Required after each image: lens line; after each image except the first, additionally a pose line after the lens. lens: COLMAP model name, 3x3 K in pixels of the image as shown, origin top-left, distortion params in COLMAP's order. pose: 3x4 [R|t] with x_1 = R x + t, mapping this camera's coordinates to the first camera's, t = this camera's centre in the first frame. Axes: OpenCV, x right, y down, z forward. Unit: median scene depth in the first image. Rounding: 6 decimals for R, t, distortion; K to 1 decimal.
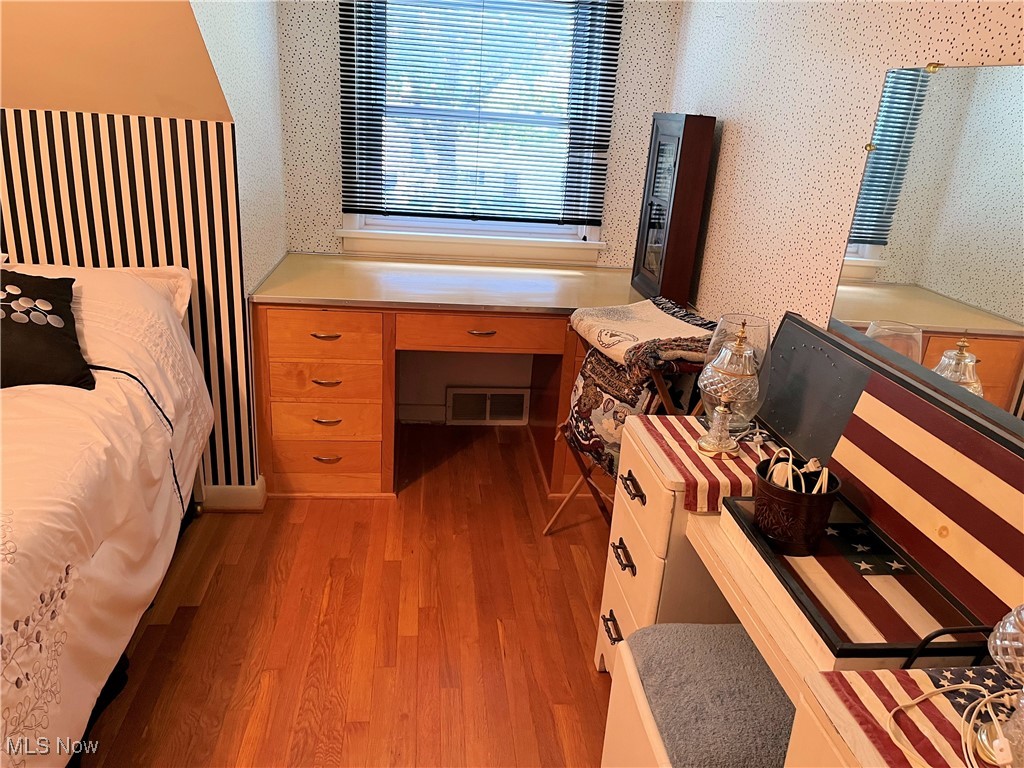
lens RADIAL K [[778.3, 0, 512.0], [0, 778.3, 384.0], [0, 0, 1]] dist [0.053132, -0.060421]
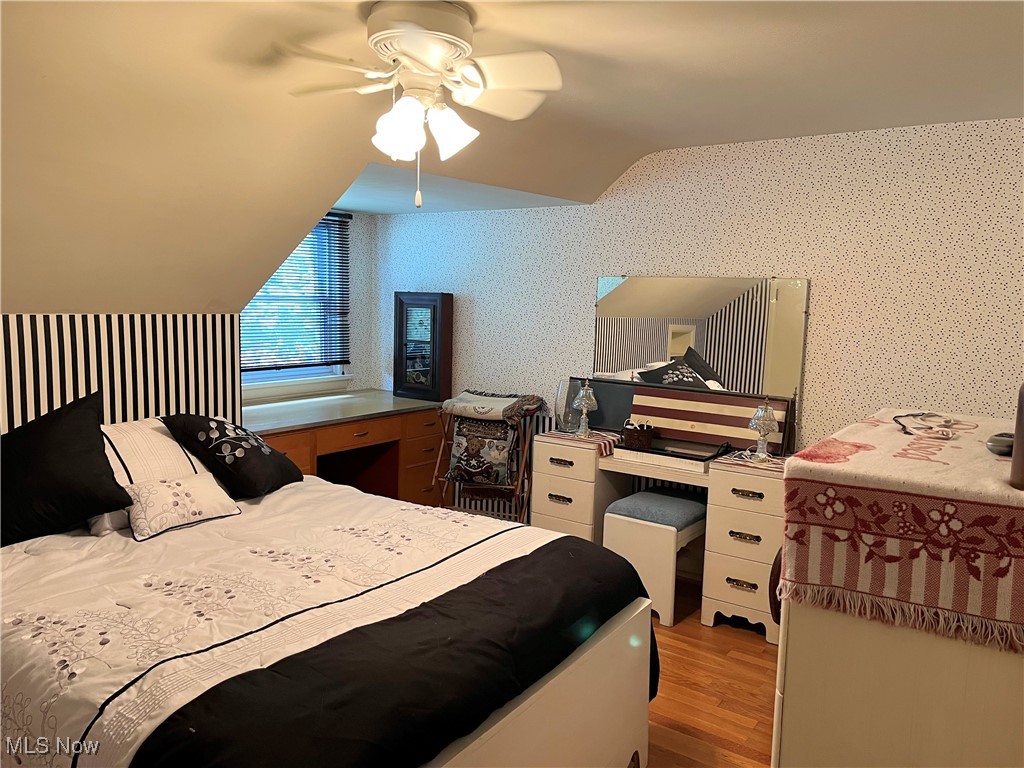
lens RADIAL K [[778.3, 0, 512.0], [0, 778.3, 384.0], [0, 0, 1]] dist [0.053132, -0.060421]
pose [[0.656667, -0.133077, 0.742347, -0.840877], [0.270881, 0.960245, -0.067477, 0.019817], [-0.703855, 0.245398, 0.666609, -0.211964]]
